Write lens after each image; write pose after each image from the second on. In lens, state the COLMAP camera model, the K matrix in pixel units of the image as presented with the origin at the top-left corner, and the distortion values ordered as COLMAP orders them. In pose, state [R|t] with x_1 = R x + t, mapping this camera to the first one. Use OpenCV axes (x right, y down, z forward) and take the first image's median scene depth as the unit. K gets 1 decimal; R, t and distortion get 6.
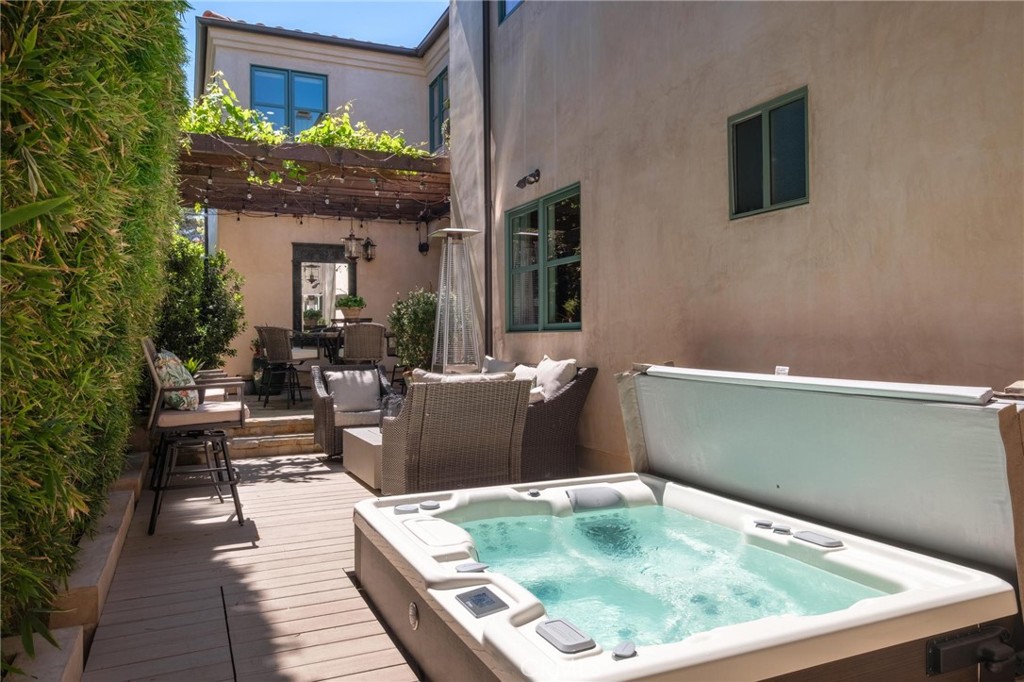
lens RADIAL K [[726.7, 0, 510.7], [0, 726.7, 331.0], [0, 0, 1]] dist [-0.001160, -0.000050]
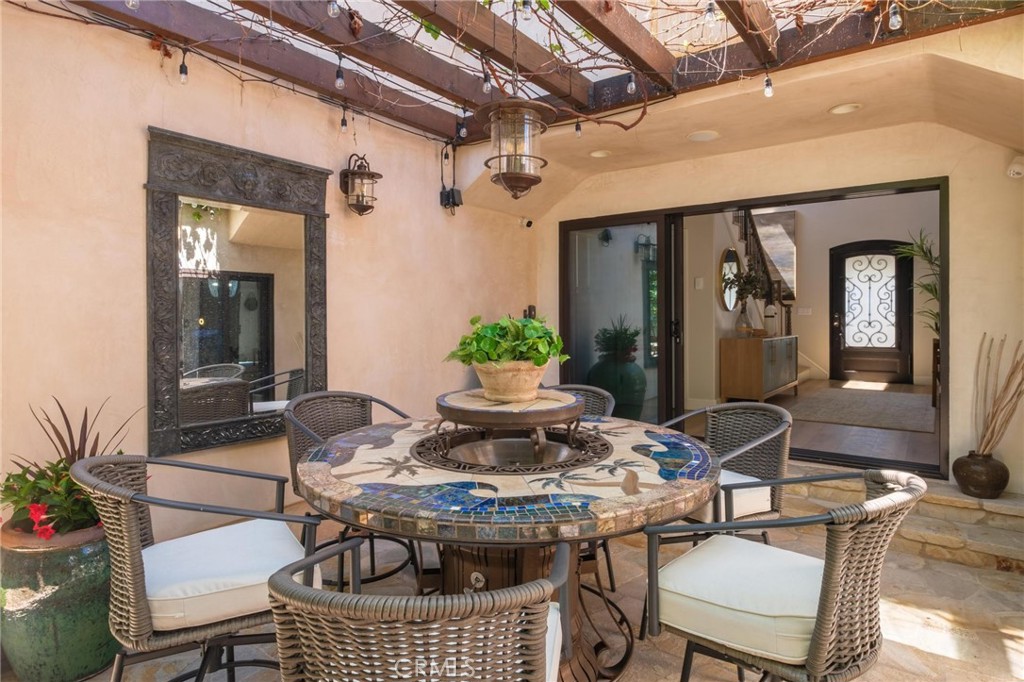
lens RADIAL K [[567.1, 0, 513.9], [0, 567.1, 319.1], [0, 0, 1]] dist [0.001359, 0.000363]
pose [[0.872525, 0.006581, 0.488525, -0.424653], [-0.011151, 0.999917, 0.006446, -0.064015], [-0.488442, -0.011072, 0.872526, 1.068339]]
